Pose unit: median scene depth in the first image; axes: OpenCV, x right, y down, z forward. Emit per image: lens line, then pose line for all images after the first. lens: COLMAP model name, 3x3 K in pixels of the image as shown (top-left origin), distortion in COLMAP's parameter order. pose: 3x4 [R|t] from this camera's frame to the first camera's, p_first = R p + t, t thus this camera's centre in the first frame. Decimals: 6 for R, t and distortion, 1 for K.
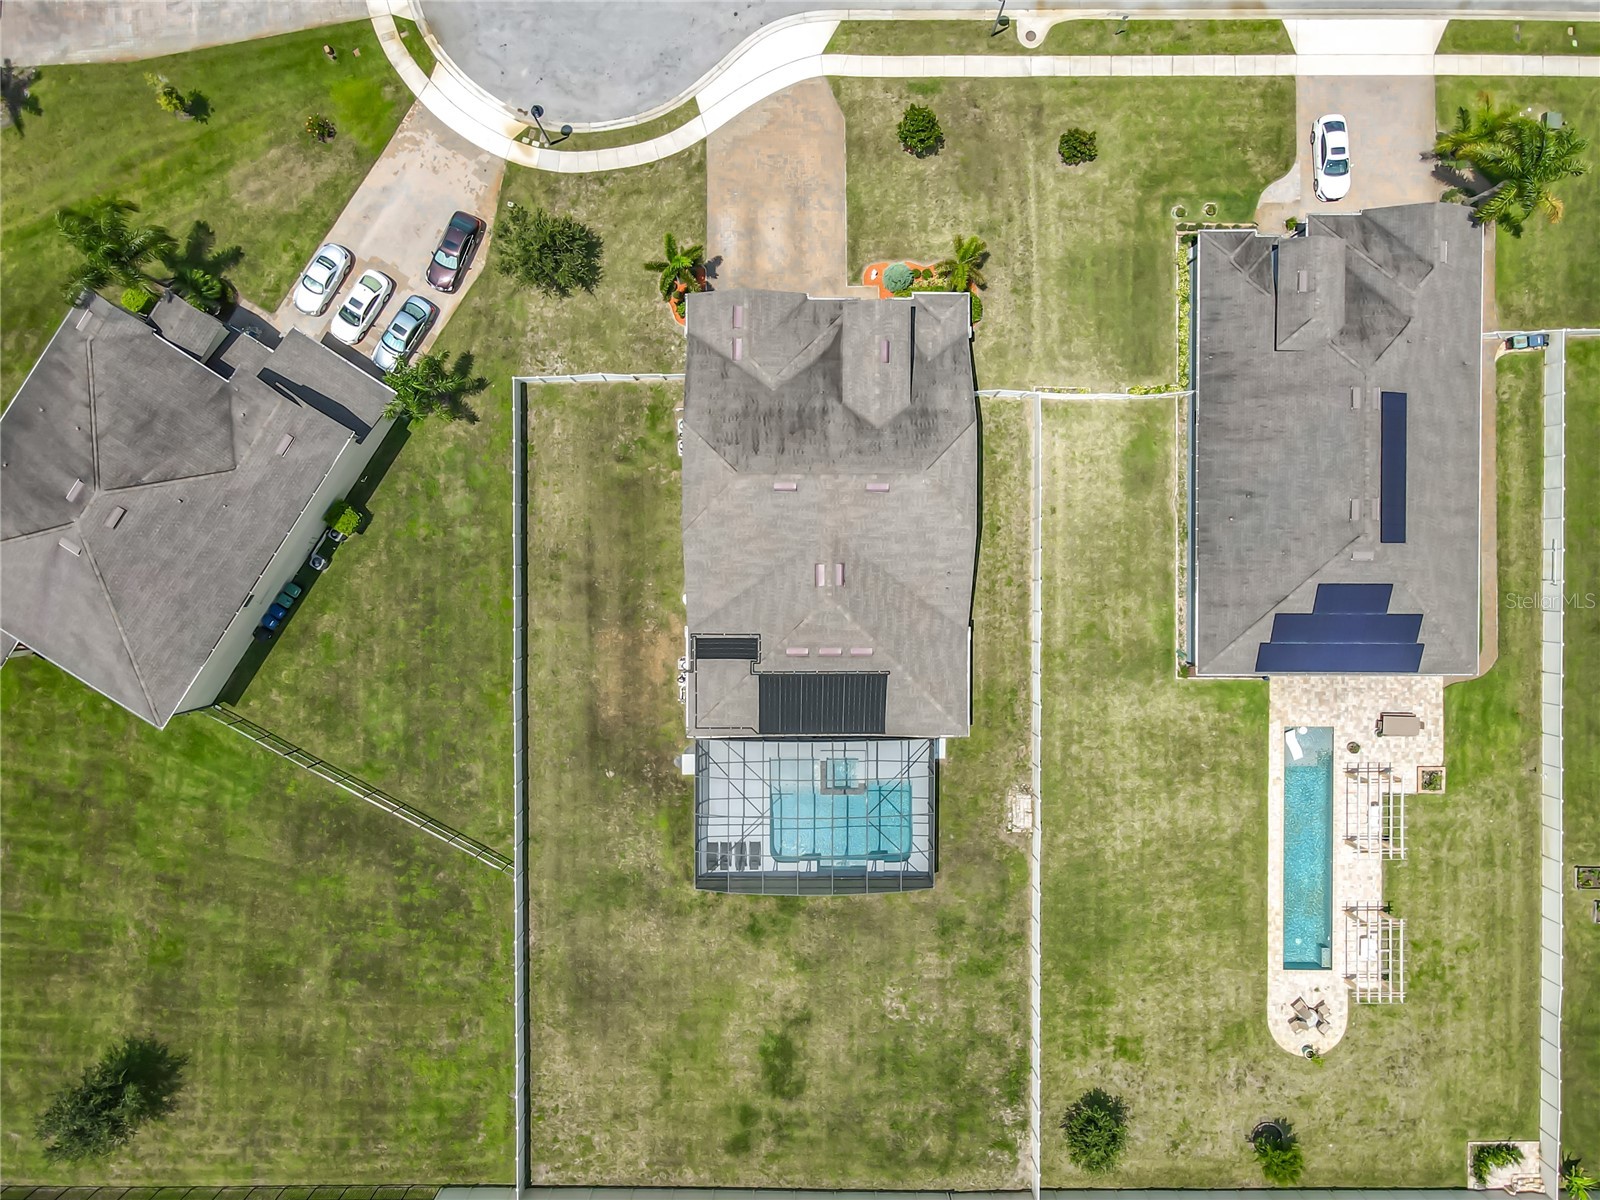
lens RADIAL K [[1119.6, 0, 799.1], [0, 1119.6, 611.8], [0, 0, 1]] dist [0.000726, -0.000064]
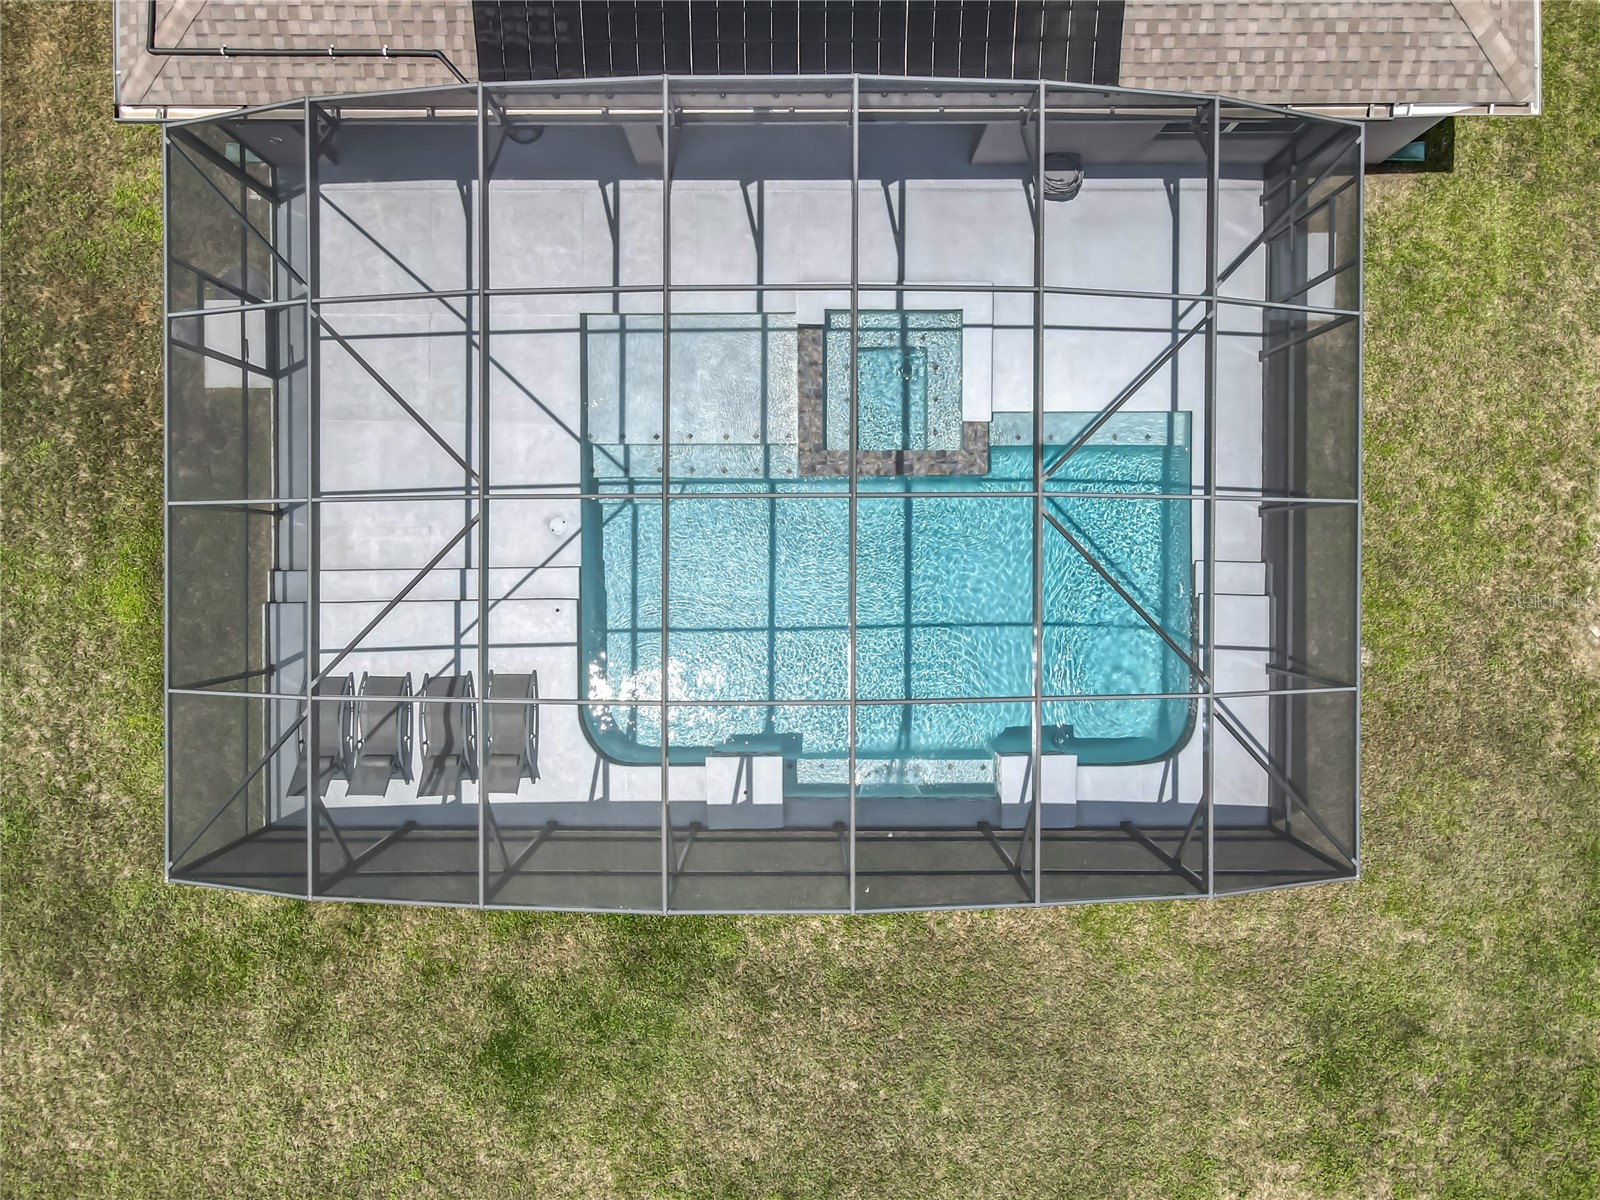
lens RADIAL K [[1119.6, 0, 796.0], [0, 1119.6, 586.7], [0, 0, 1]] dist [0.000726, -0.000064]
pose [[0.999919, -0.000746, -0.012698, 0.021620], [0.000503, 0.999817, -0.019133, 0.190618], [0.012710, 0.019125, 0.999736, 0.766686]]
